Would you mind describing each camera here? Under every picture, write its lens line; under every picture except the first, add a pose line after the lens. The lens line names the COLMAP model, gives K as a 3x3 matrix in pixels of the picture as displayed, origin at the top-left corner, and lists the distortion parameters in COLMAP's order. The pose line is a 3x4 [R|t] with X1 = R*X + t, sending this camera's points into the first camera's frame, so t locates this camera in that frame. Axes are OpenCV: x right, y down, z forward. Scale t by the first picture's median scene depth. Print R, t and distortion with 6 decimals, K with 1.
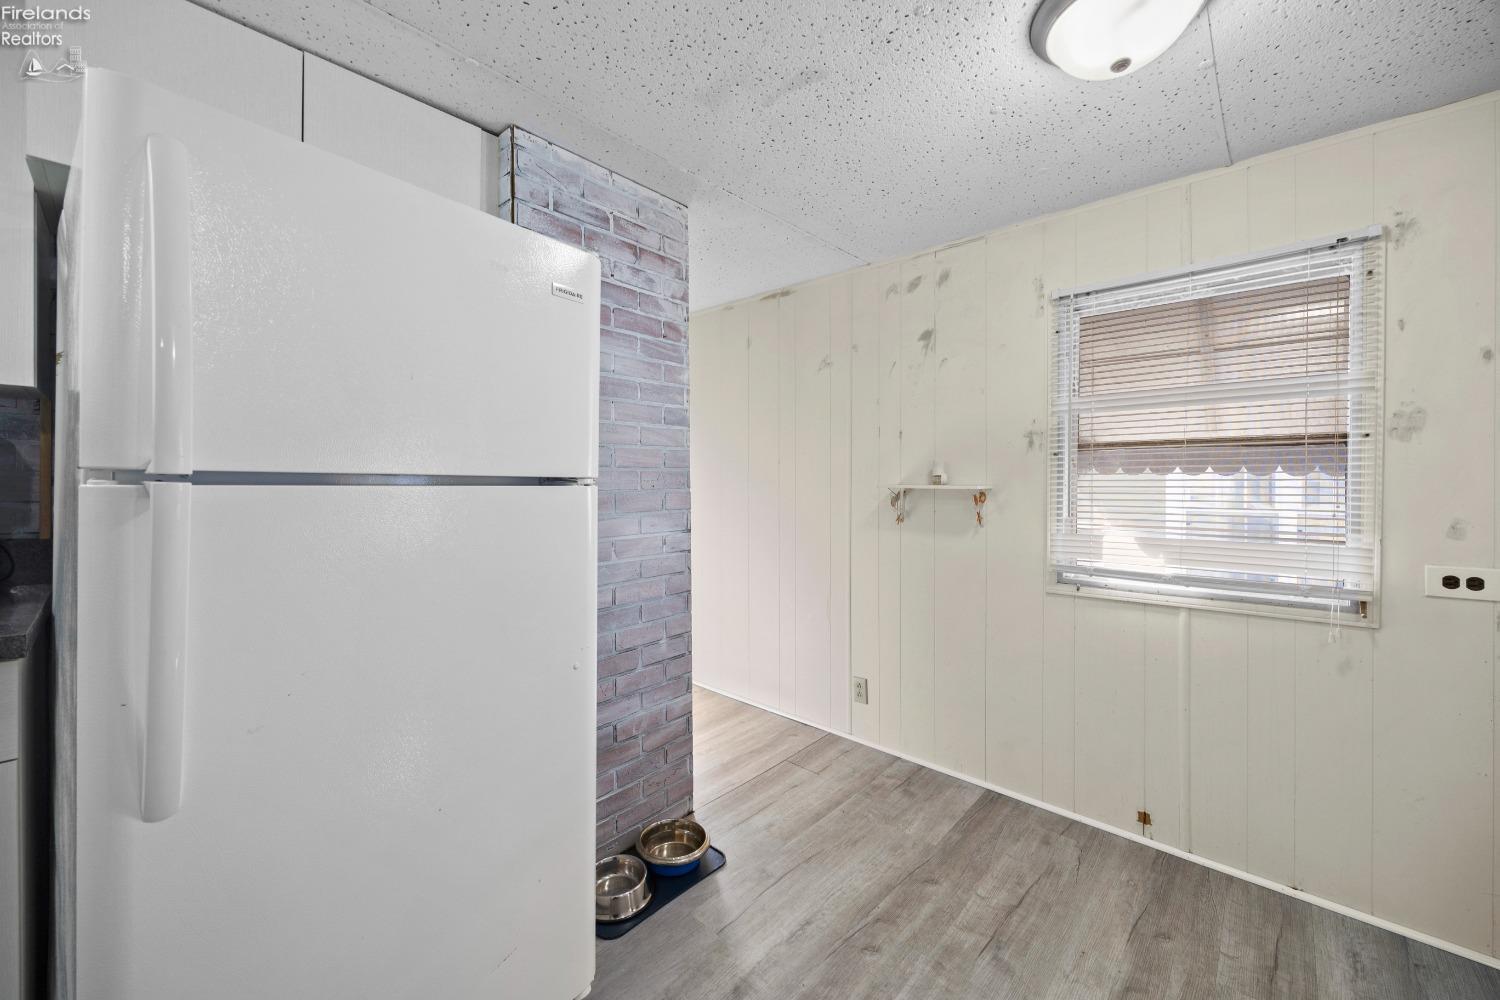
lens RADIAL K [[582.2, 0, 751.4], [0, 582.2, 484.3], [0, 0, 1]] dist [-0.002199, -0.000122]
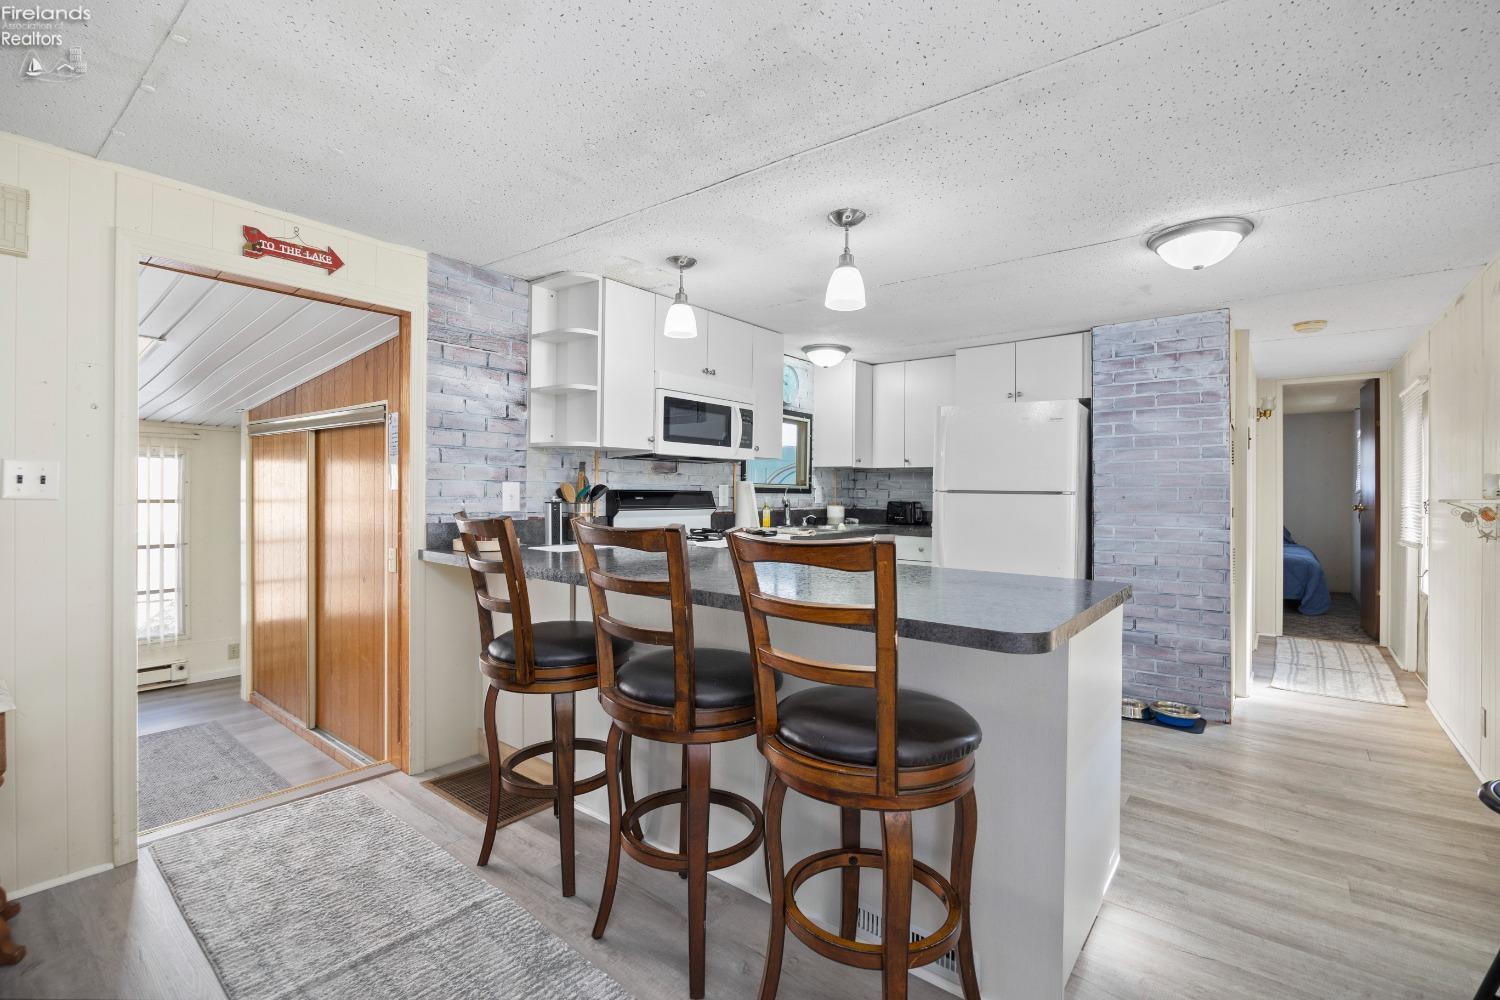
lens RADIAL K [[676.4, 0, 750.0], [0, 676.4, 500.0], [0, 0, 1]] dist [-0.004200, -0.000369]
pose [[0.065928, 0.009551, -0.997779, 1.642690], [-0.014144, 0.999863, 0.008637, 0.010938], [0.997724, 0.013543, 0.066054, -0.337500]]
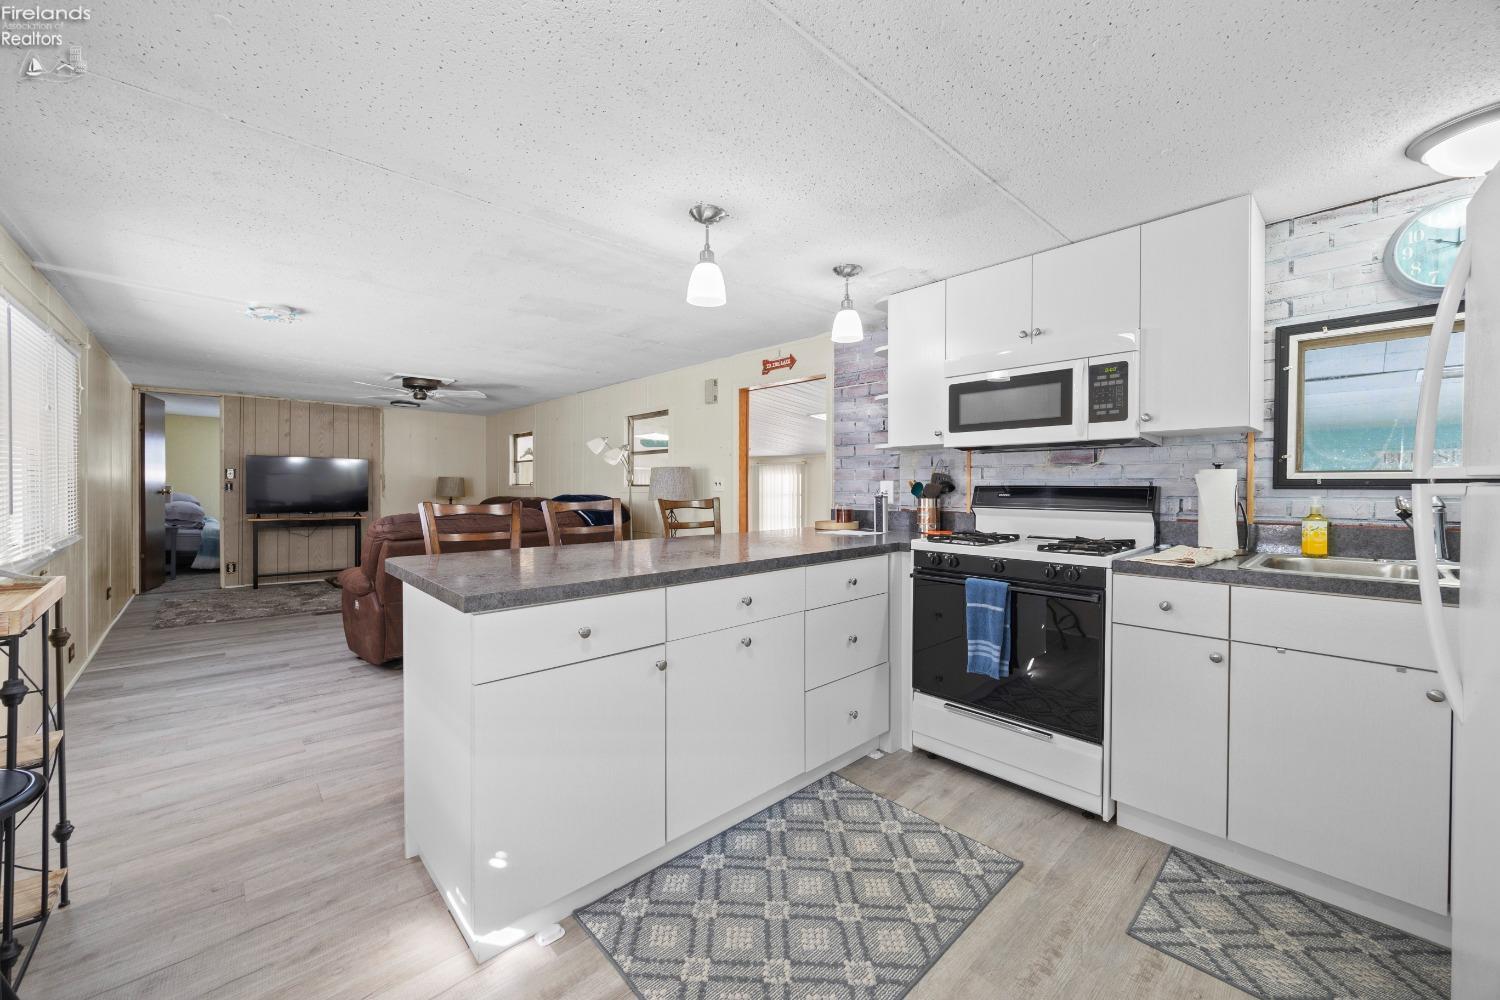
lens RADIAL K [[573.6, 0, 750.4], [0, 573.6, 495.6], [0, 0, 1]] dist [0.001496, 0.000186]
pose [[-0.996733, -0.007789, 0.080391, 0.233856], [-0.006172, 0.999774, 0.020348, 0.002705], [-0.080531, 0.019785, -0.996556, 0.989222]]
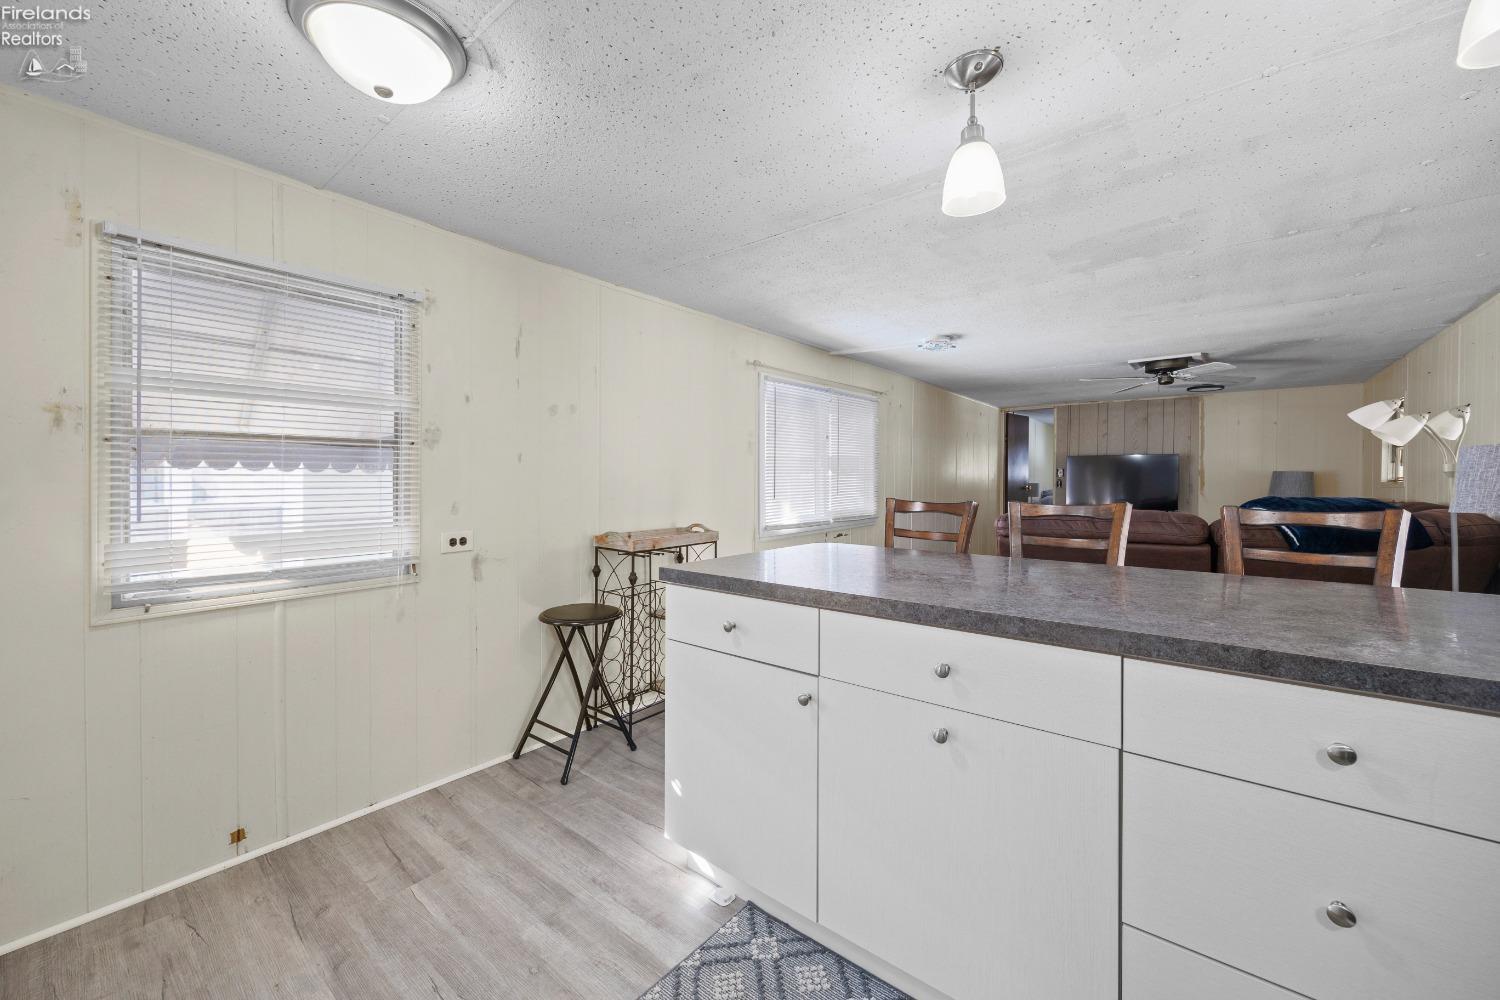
lens RADIAL K [[577.7, 0, 749.6], [0, 577.7, 485.1], [0, 0, 1]] dist [-0.002533, -0.000182]
pose [[-0.056149, -0.011283, 0.998359, -0.295005], [0.001981, 0.999933, 0.011412, 0.000265], [-0.998420, 0.002619, -0.056123, 0.232498]]
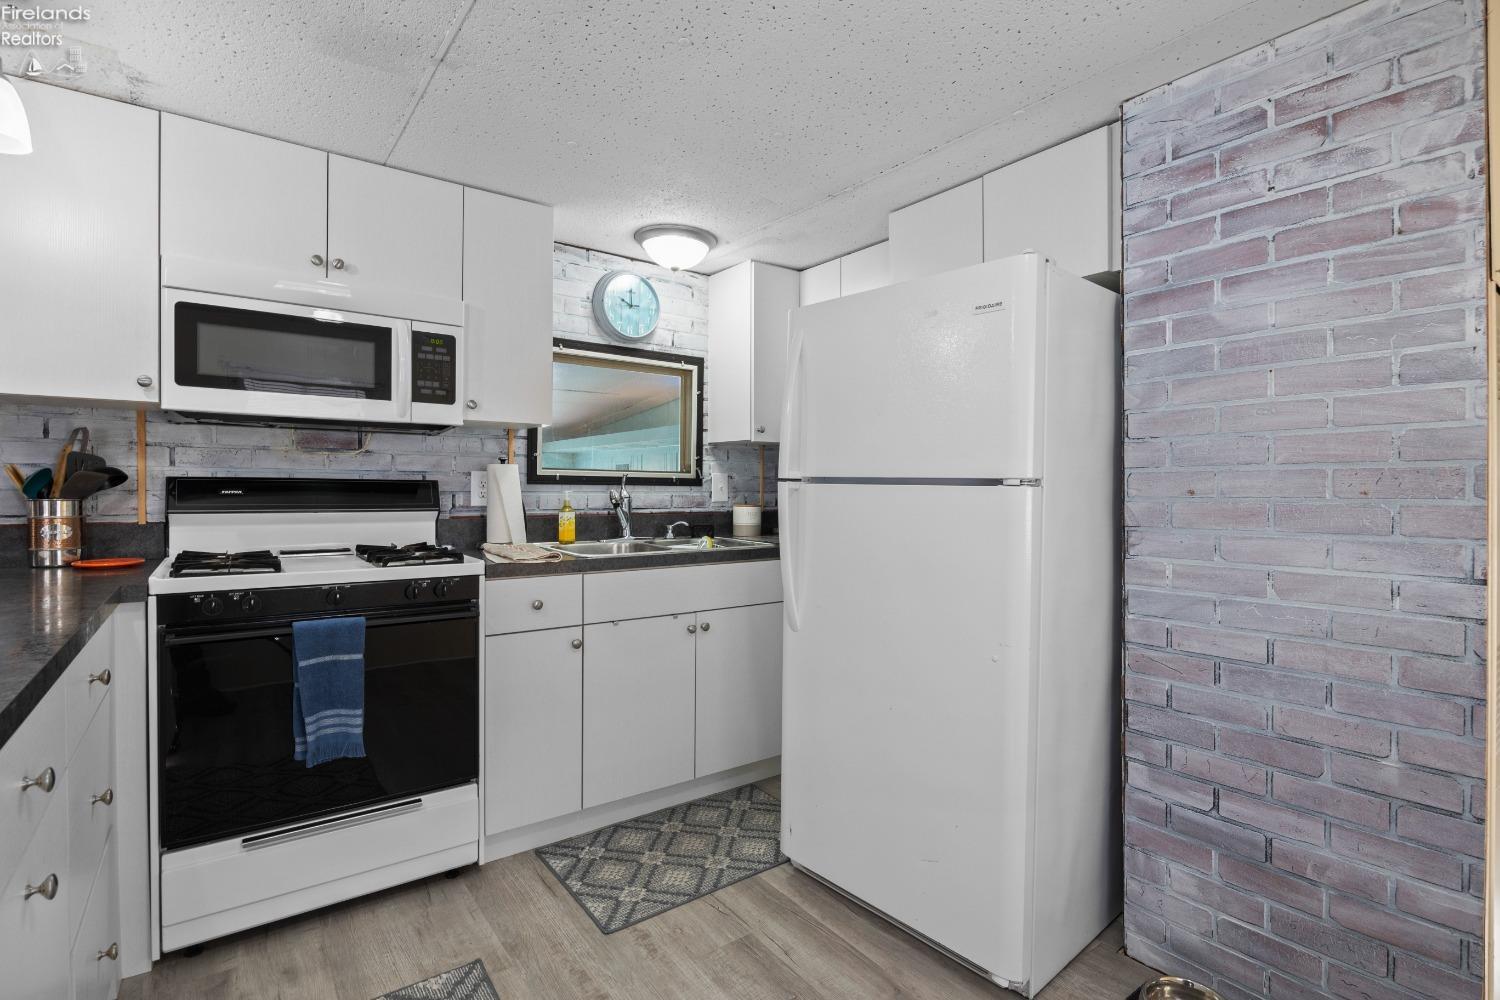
lens RADIAL K [[716.7, 0, 748.5], [0, 716.7, 498.6], [0, 0, 1]] dist [-0.003350, -0.001853]
pose [[-0.194363, 0.011655, -0.980860, 0.691695], [-0.015298, 0.999772, 0.014911, 0.007529], [0.980810, 0.017903, -0.194140, 0.534621]]
